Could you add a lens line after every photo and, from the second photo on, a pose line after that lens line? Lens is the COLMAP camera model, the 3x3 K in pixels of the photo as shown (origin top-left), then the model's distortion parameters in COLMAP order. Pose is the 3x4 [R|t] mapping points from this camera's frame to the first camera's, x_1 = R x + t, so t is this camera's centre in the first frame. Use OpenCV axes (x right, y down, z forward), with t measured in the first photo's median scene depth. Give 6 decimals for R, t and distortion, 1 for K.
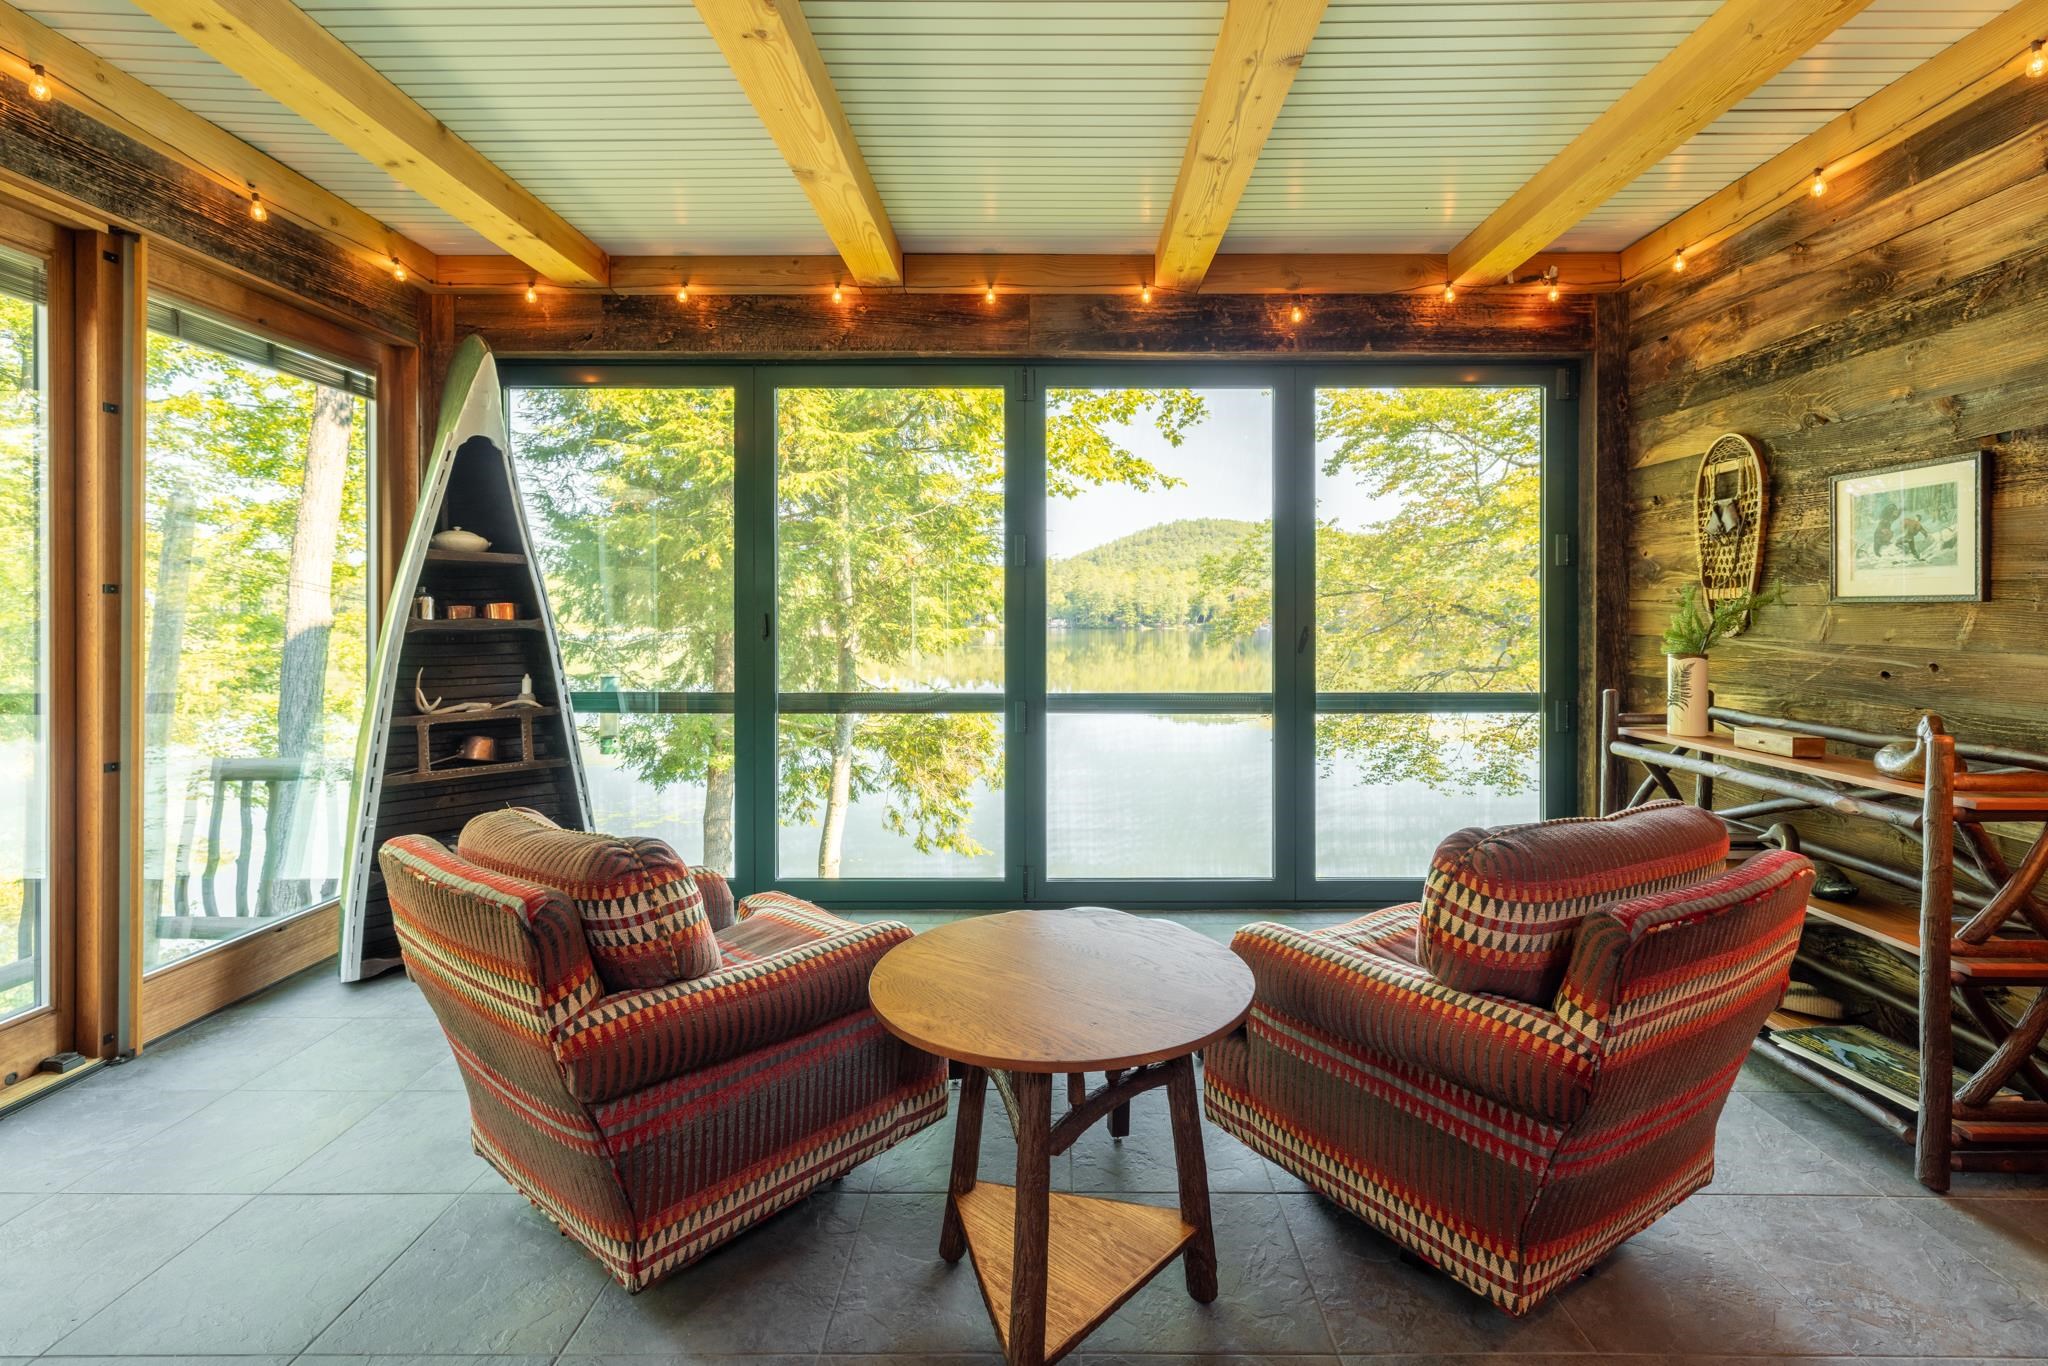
lens RADIAL K [[937.2, 0, 1035.1], [0, 937.2, 620.5], [0, 0, 1]] dist [0.001335, -0.000709]
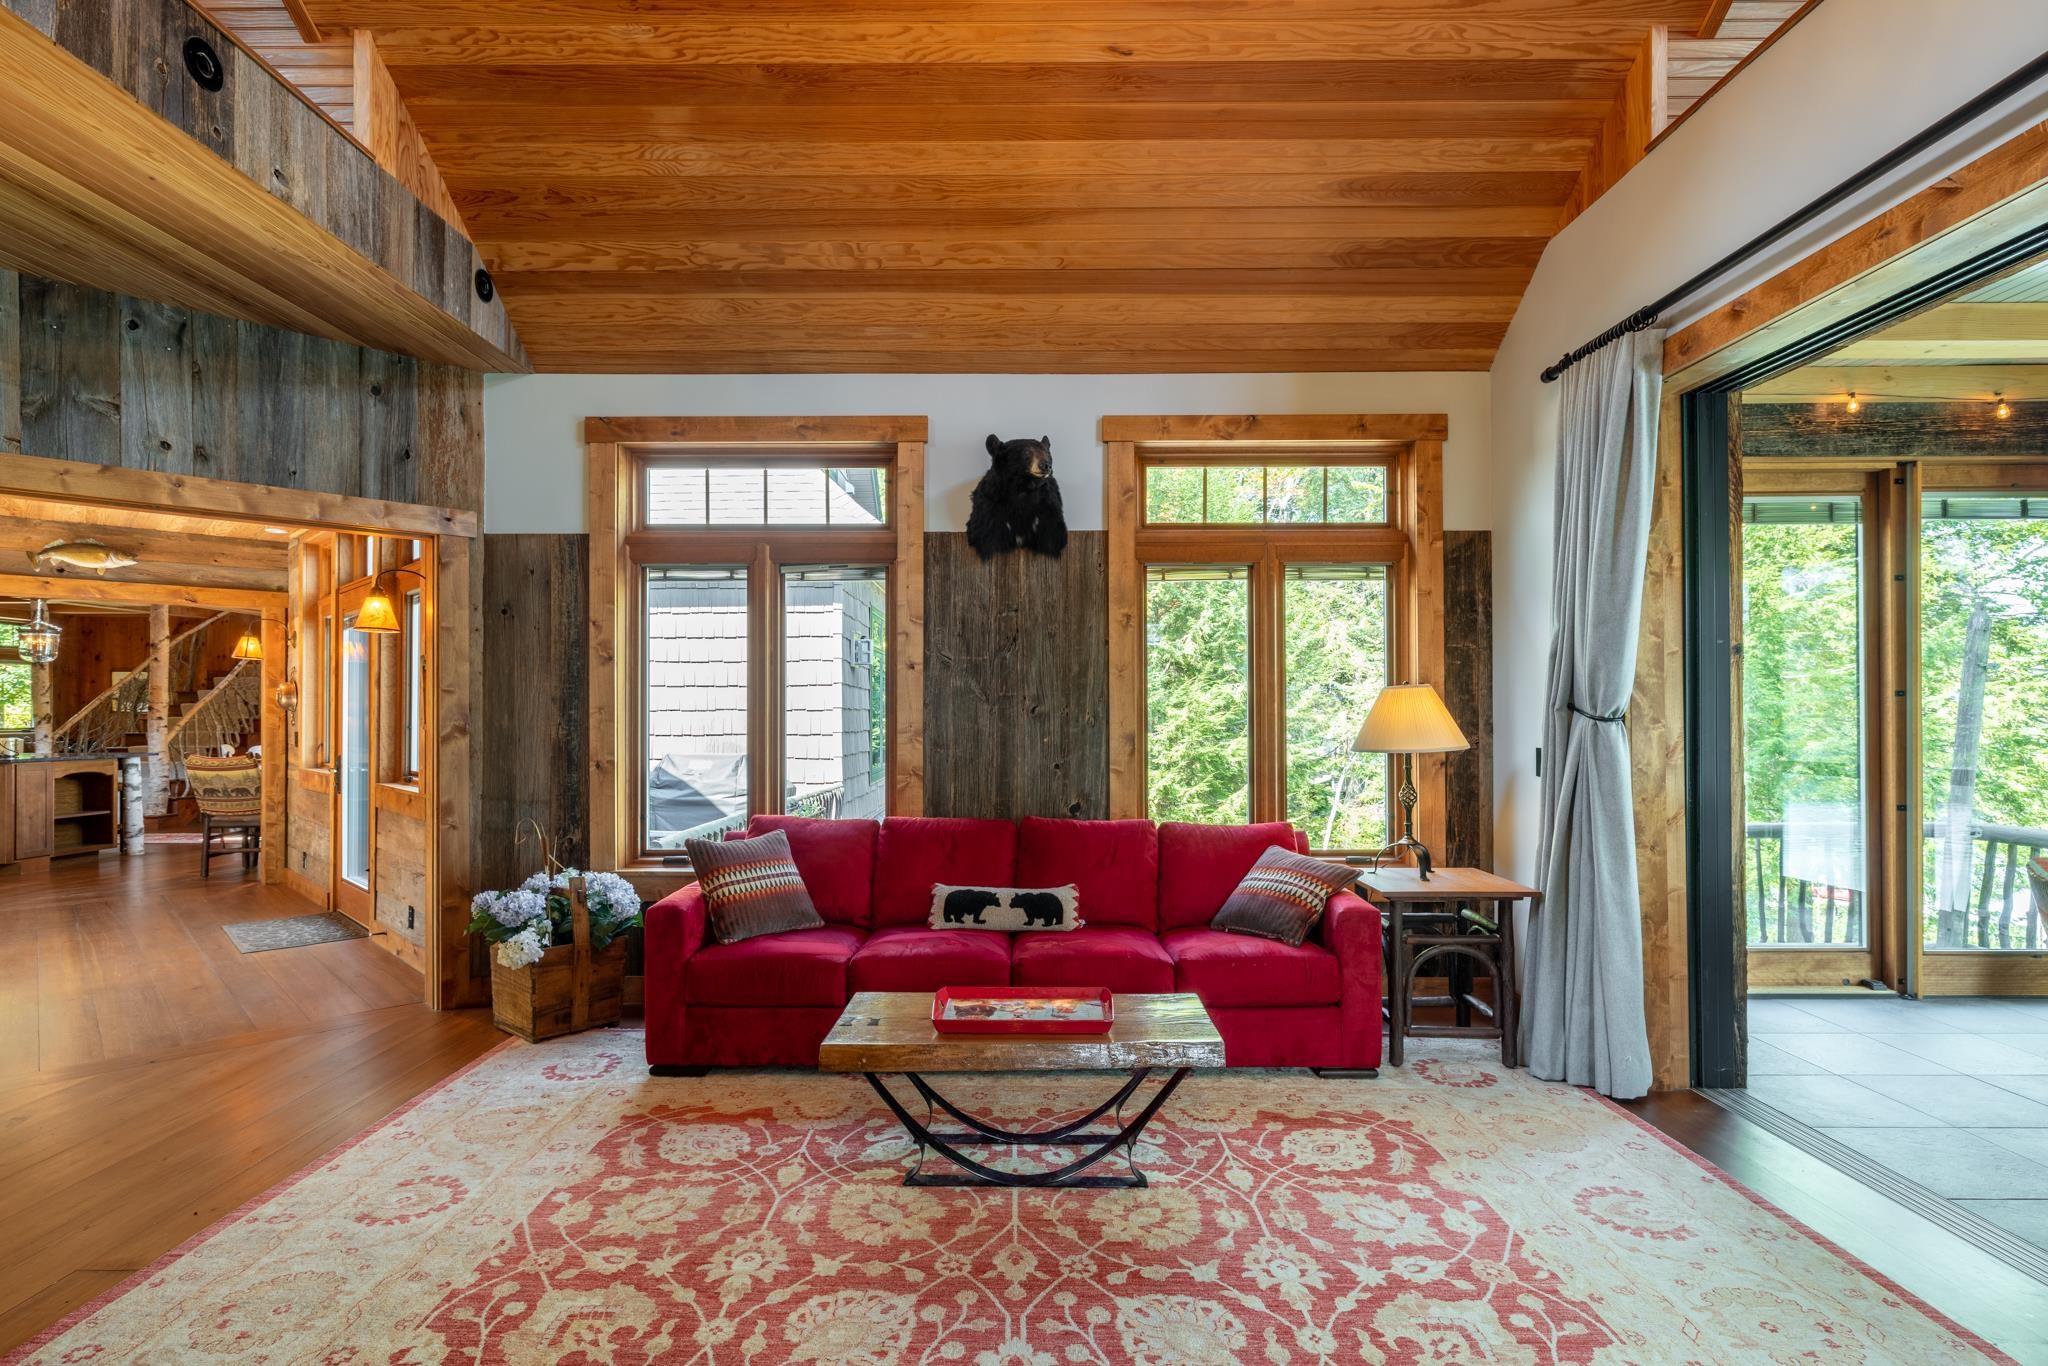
lens RADIAL K [[995.0, 0, 1027.7], [0, 995.0, 698.6], [0, 0, 1]] dist [-0.001369, -0.000432]
pose [[0.016163, -0.013463, -0.999779, 0.647958], [-0.002482, 0.999906, -0.013505, 0.000525], [0.999866, 0.002700, 0.016129, -0.482204]]
